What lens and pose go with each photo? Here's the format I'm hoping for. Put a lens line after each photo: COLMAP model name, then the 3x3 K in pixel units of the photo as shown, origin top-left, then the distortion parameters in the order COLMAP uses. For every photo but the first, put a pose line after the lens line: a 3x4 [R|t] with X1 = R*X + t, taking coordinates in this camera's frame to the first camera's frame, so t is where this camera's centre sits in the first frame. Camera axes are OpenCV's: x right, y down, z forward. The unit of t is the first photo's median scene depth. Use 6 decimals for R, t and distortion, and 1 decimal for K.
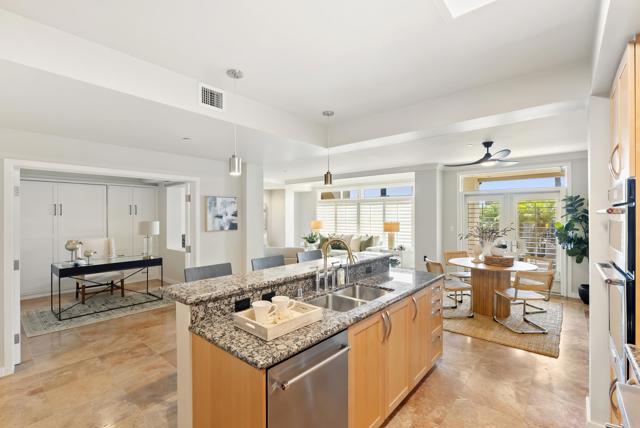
lens RADIAL K [[289.7, 0, 318.3], [0, 289.7, 214.0], [0, 0, 1]] dist [-0.008839, 0.003977]
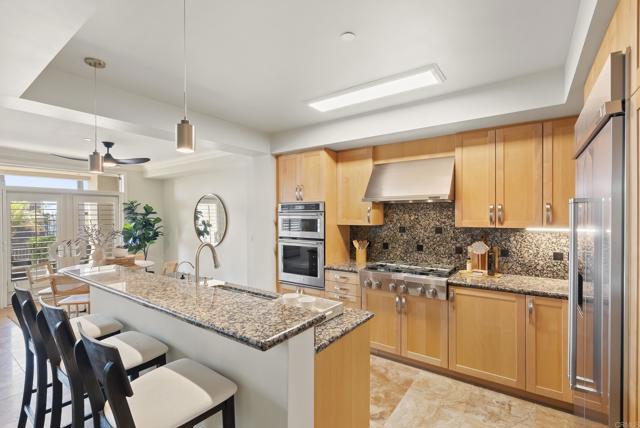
lens RADIAL K [[289.7, 0, 322.2], [0, 289.7, 220.1], [0, 0, 1]] dist [-0.008839, 0.003977]
pose [[-0.091225, -0.014044, 0.995731, -0.391730], [0.002260, 0.999895, 0.014310, 0.001037], [-0.995828, 0.003556, -0.091184, 0.324634]]
